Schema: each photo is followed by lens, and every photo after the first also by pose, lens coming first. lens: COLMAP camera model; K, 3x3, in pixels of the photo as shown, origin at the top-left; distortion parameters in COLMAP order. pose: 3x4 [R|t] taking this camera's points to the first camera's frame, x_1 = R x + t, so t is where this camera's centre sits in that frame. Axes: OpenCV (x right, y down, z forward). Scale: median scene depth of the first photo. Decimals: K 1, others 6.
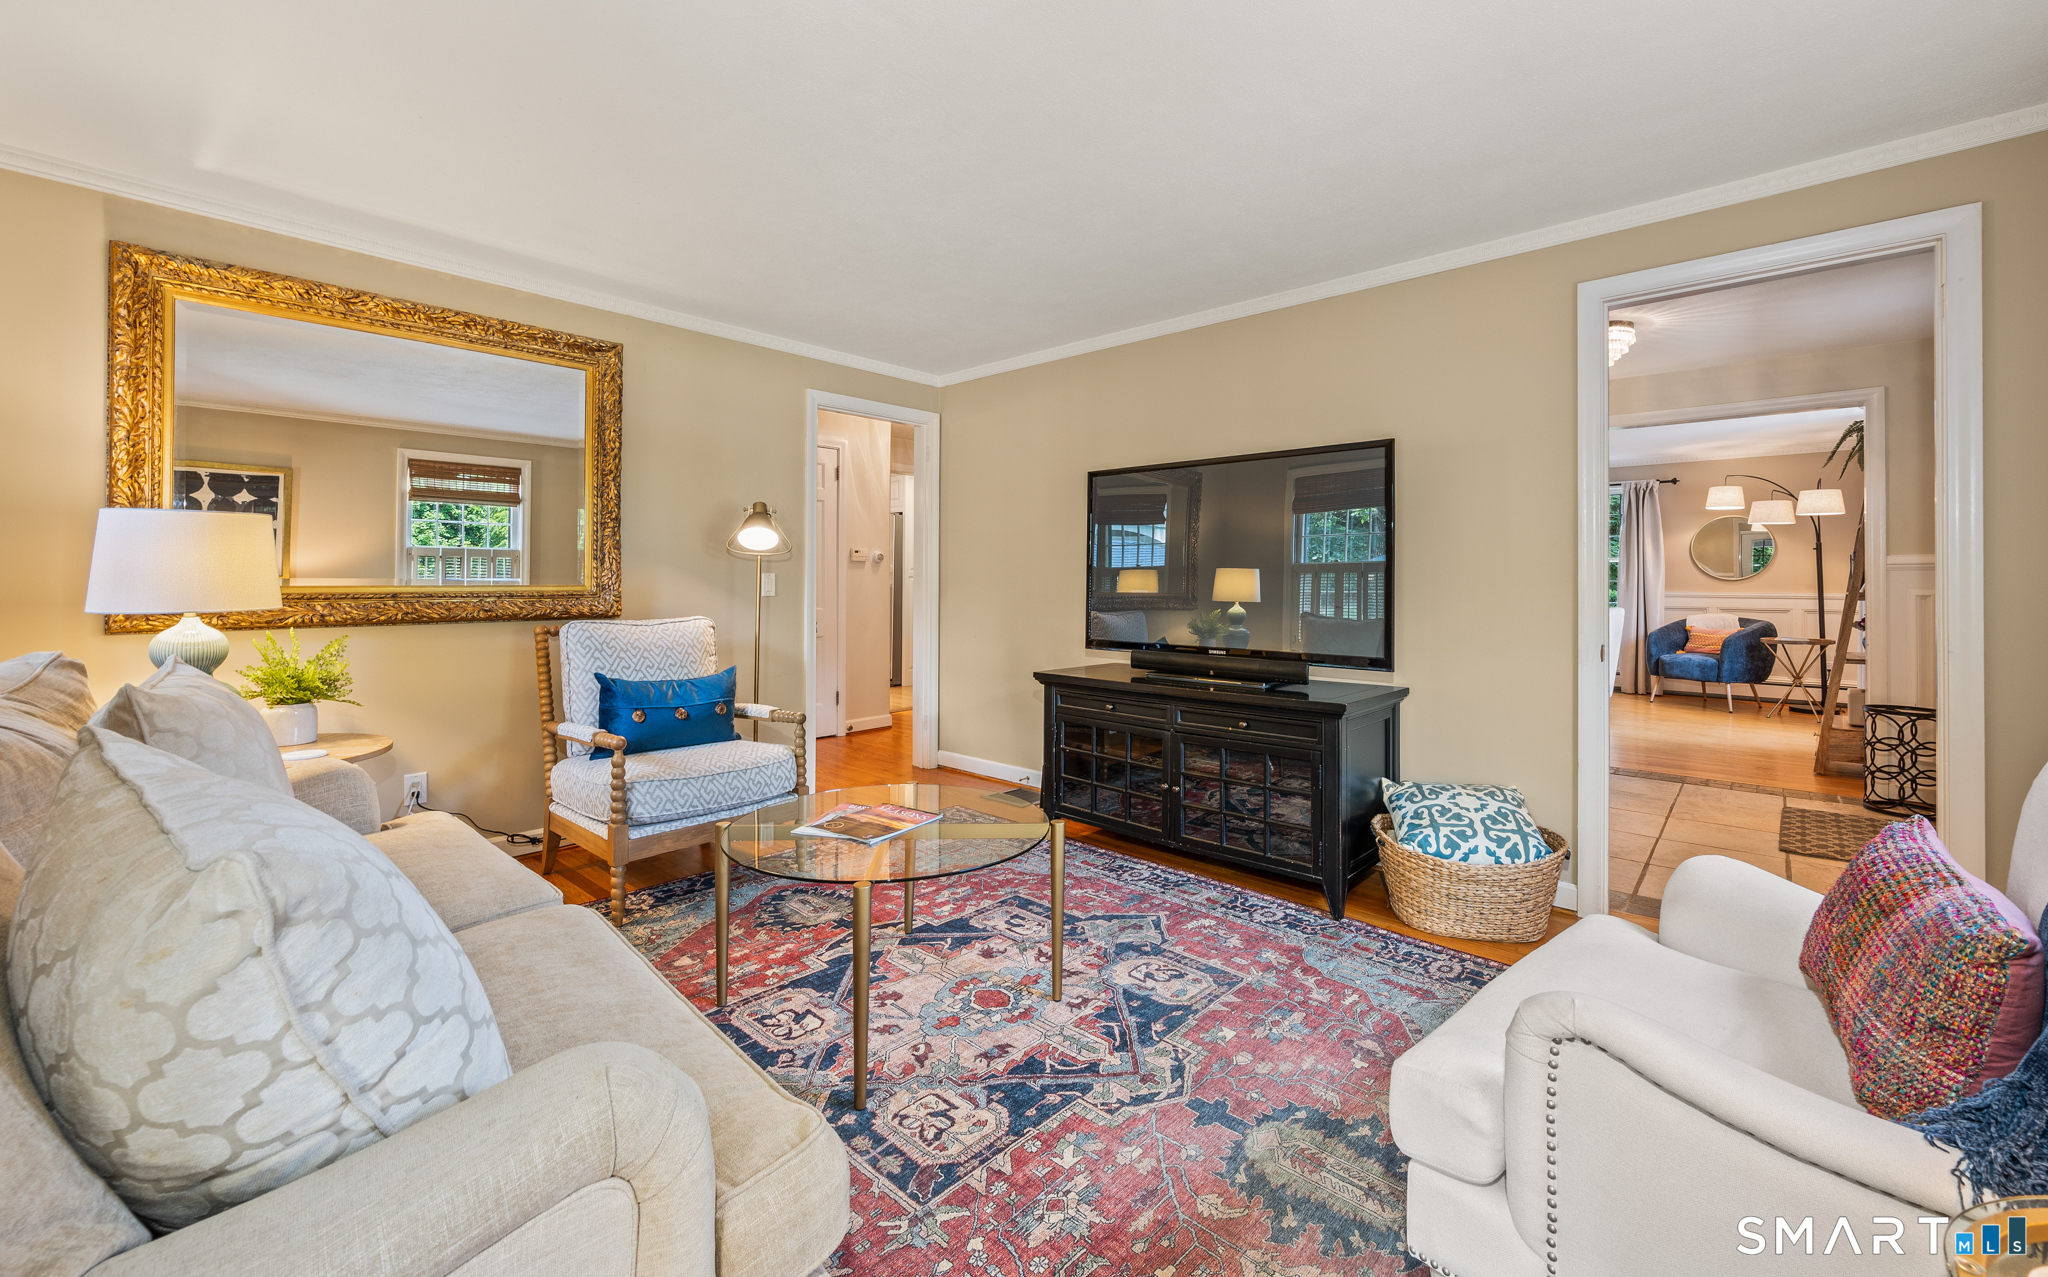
lens RADIAL K [[845.0, 0, 1020.4], [0, 845.0, 569.6], [0, 0, 1]] dist [-0.003424, -0.000215]
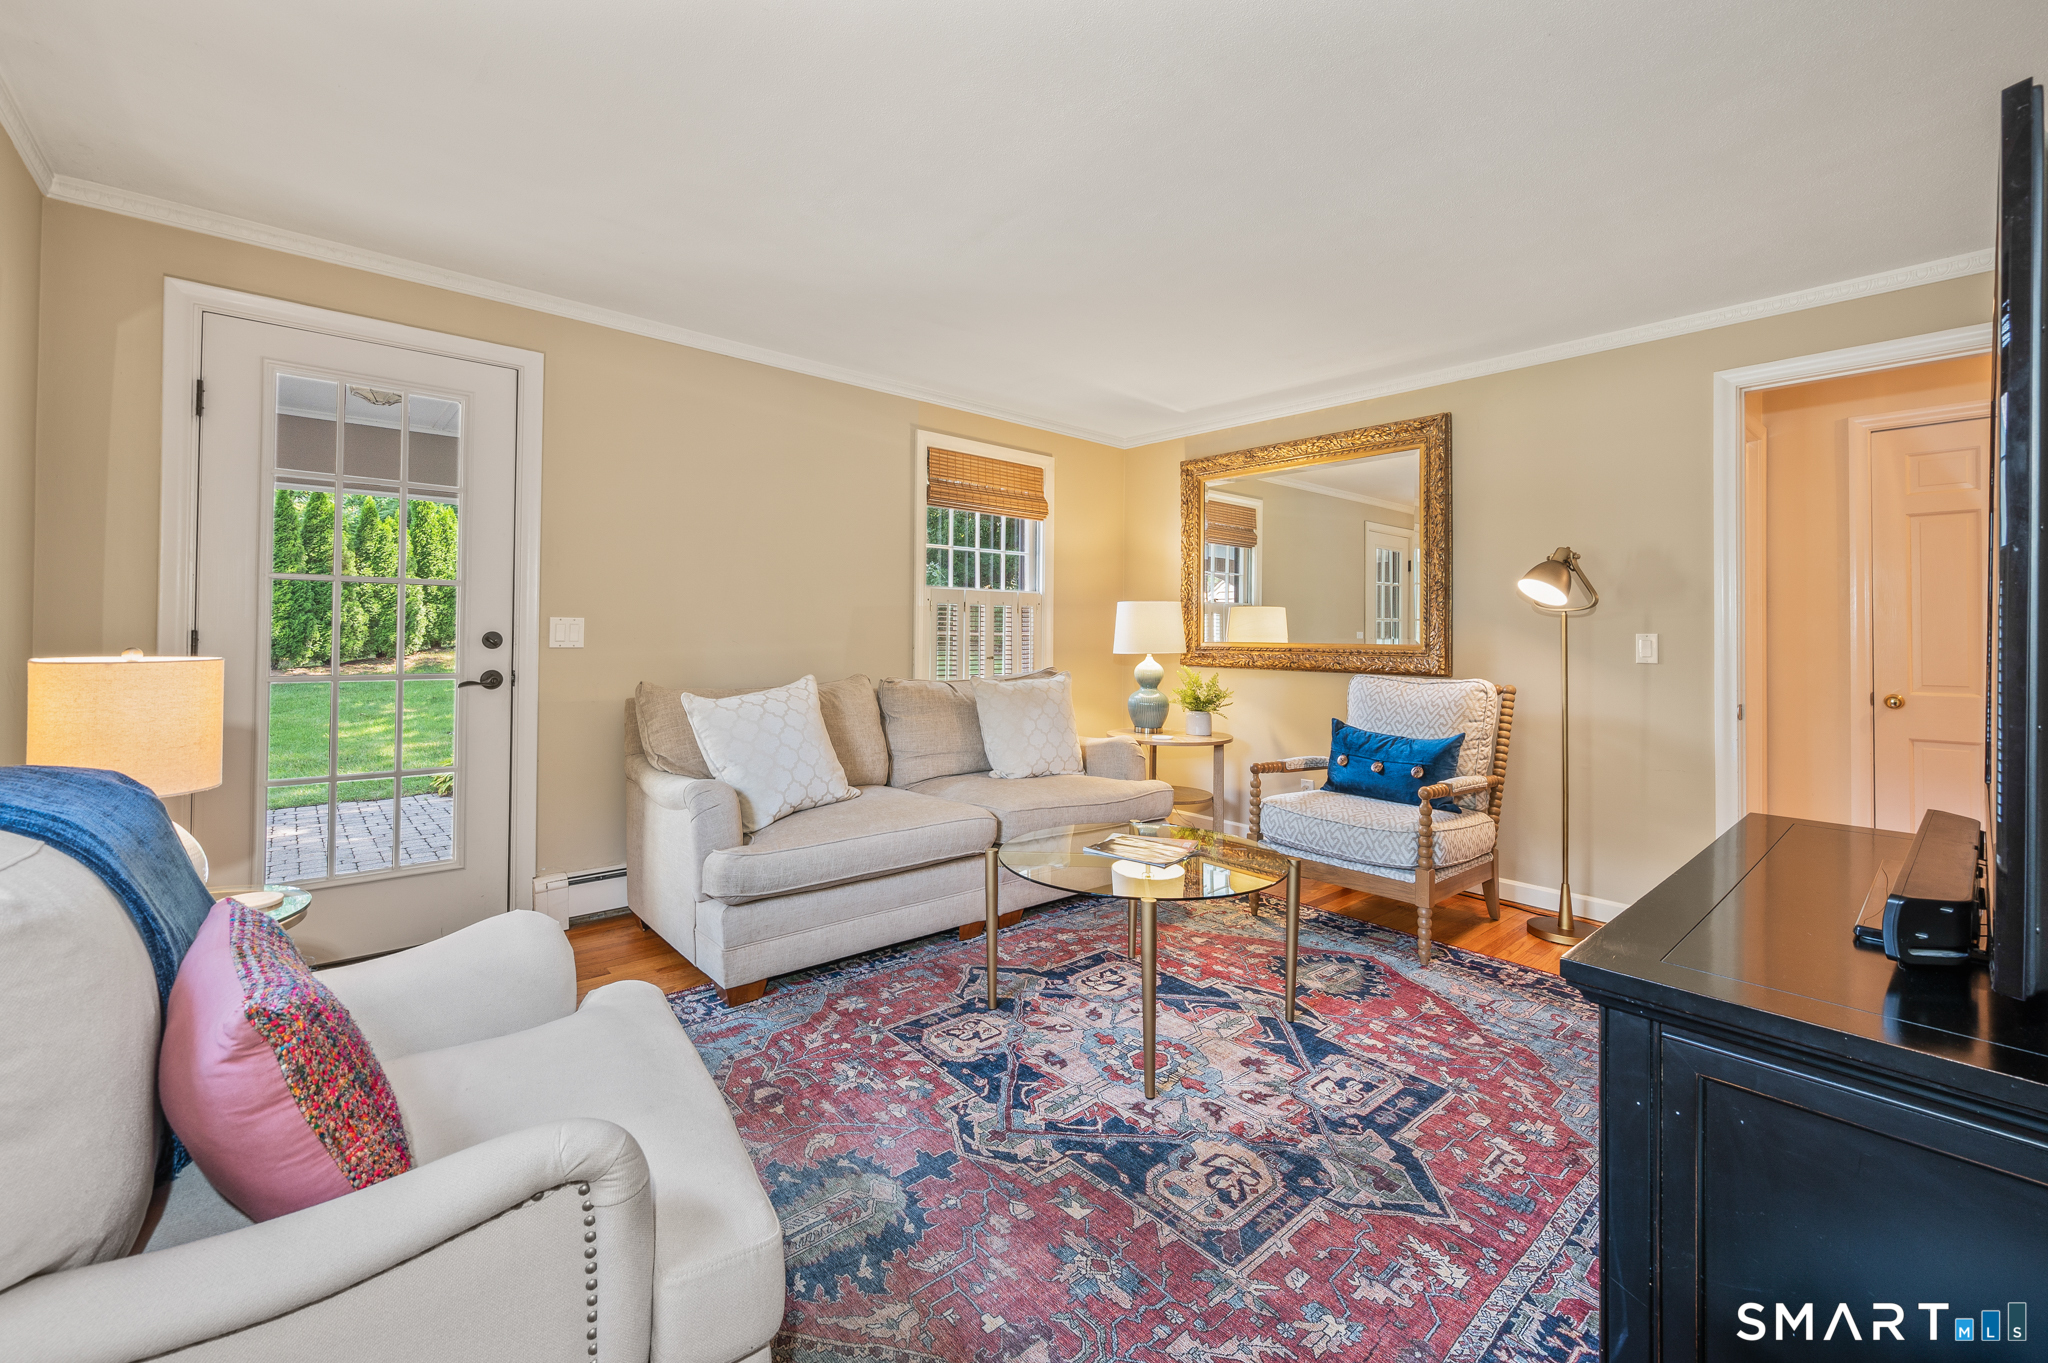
lens RADIAL K [[831.0, 0, 1032.7], [0, 831.0, 628.4], [0, 0, 1]] dist [-0.002805, -0.000197]
pose [[-0.102477, -0.012237, -0.994660, 0.912267], [0.001307, 0.999922, -0.012436, 0.013693], [0.994735, -0.002574, -0.102453, 0.924385]]
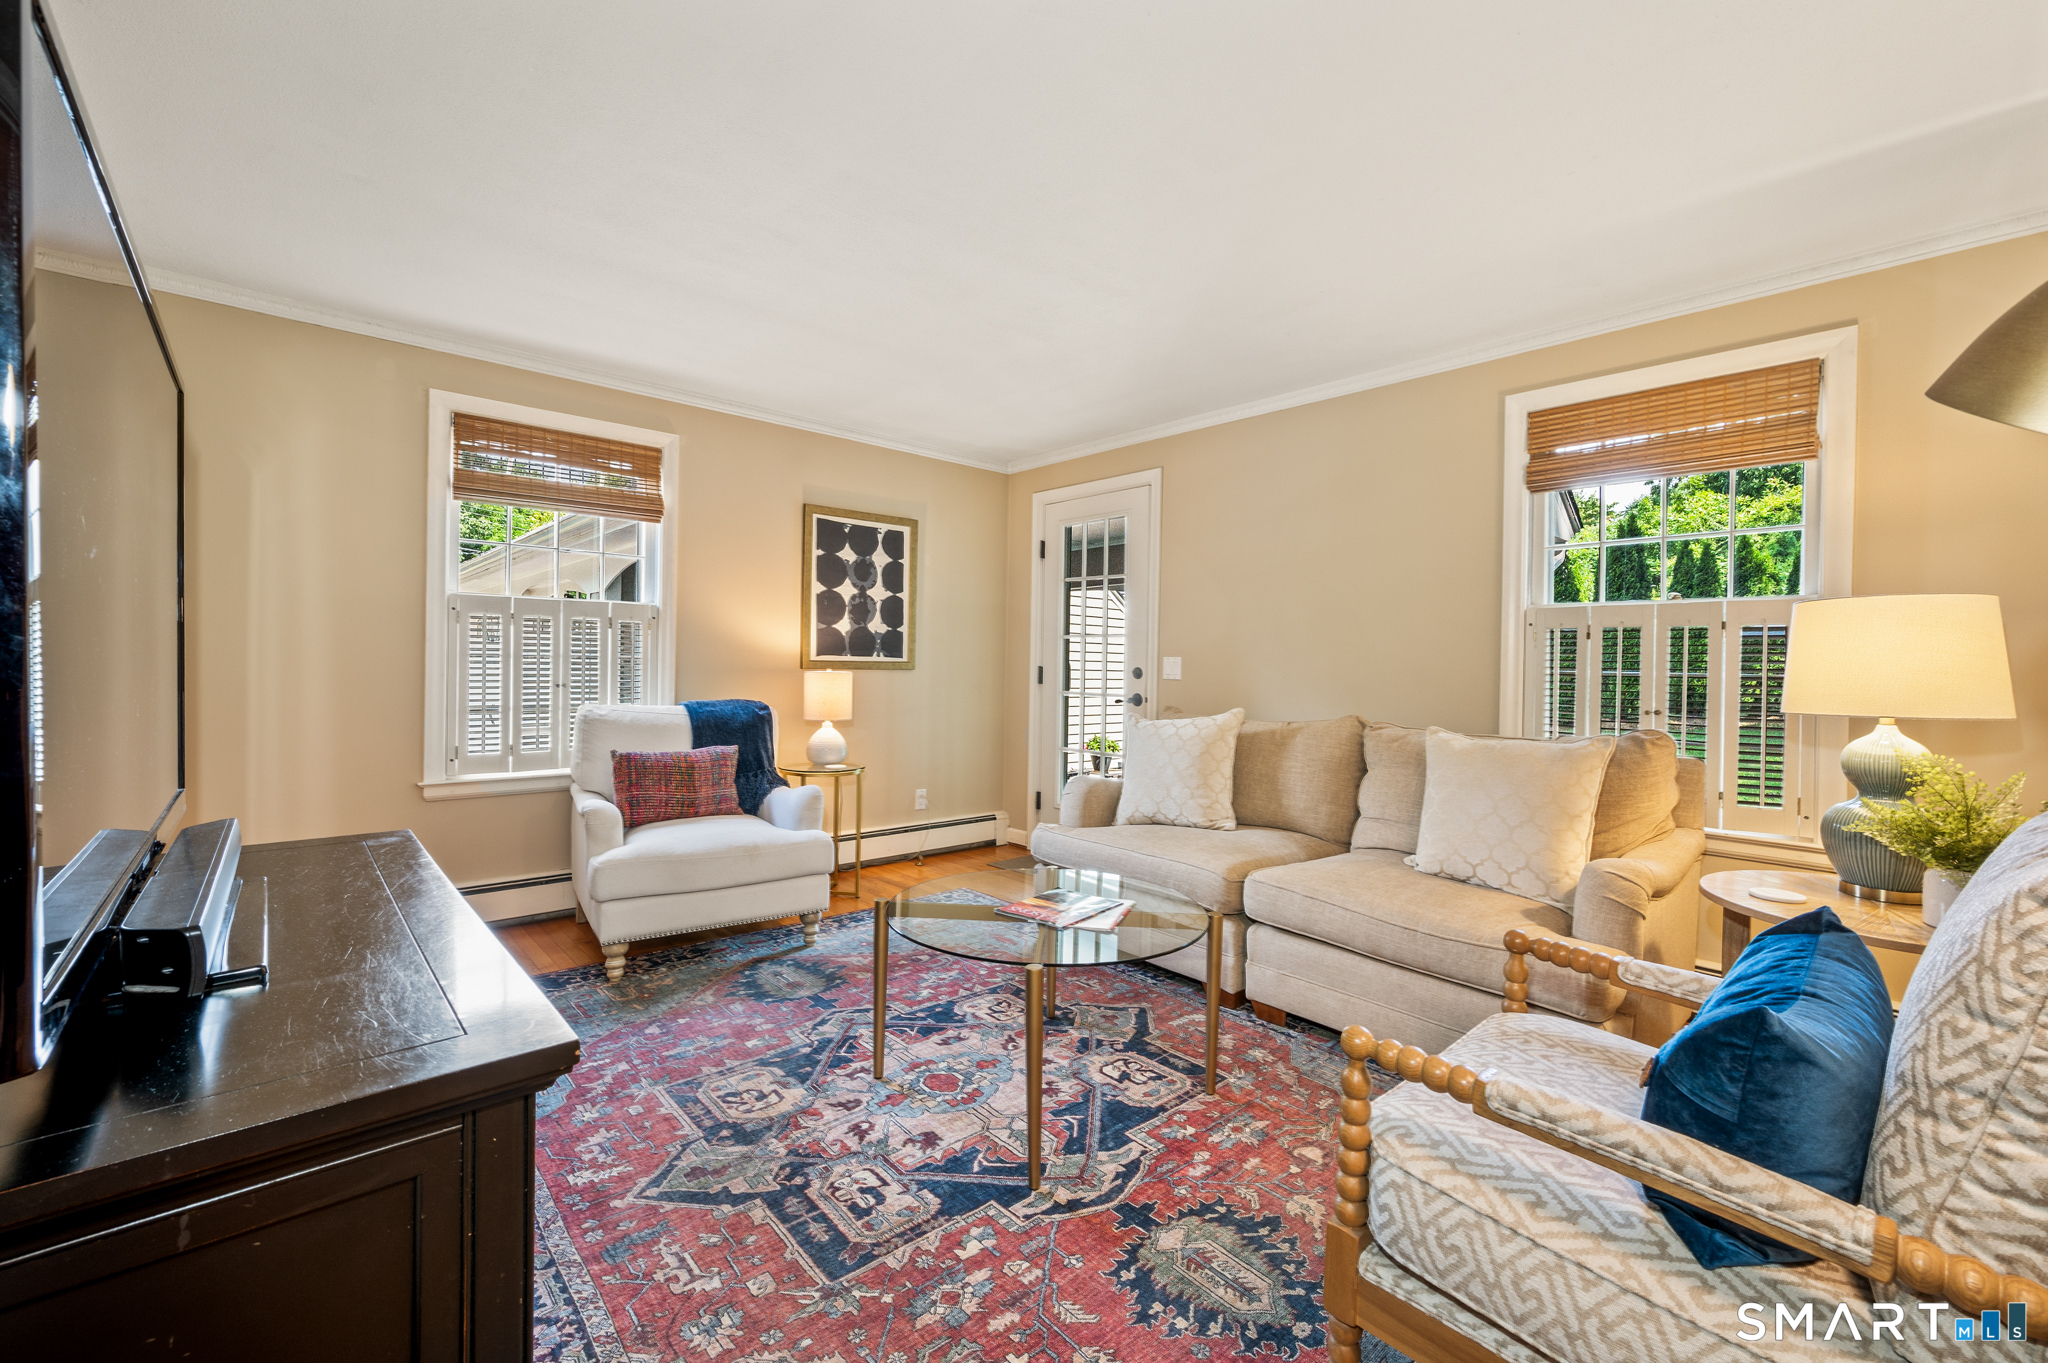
lens RADIAL K [[831.0, 0, 1022.1], [0, 831.0, 677.5], [0, 0, 1]] dist [-0.002805, -0.000197]
pose [[-0.995786, -0.022475, 0.088908, -0.196221], [-0.022202, 0.999745, 0.004055, 0.023505], [-0.088977, 0.002063, -0.996032, 1.884316]]
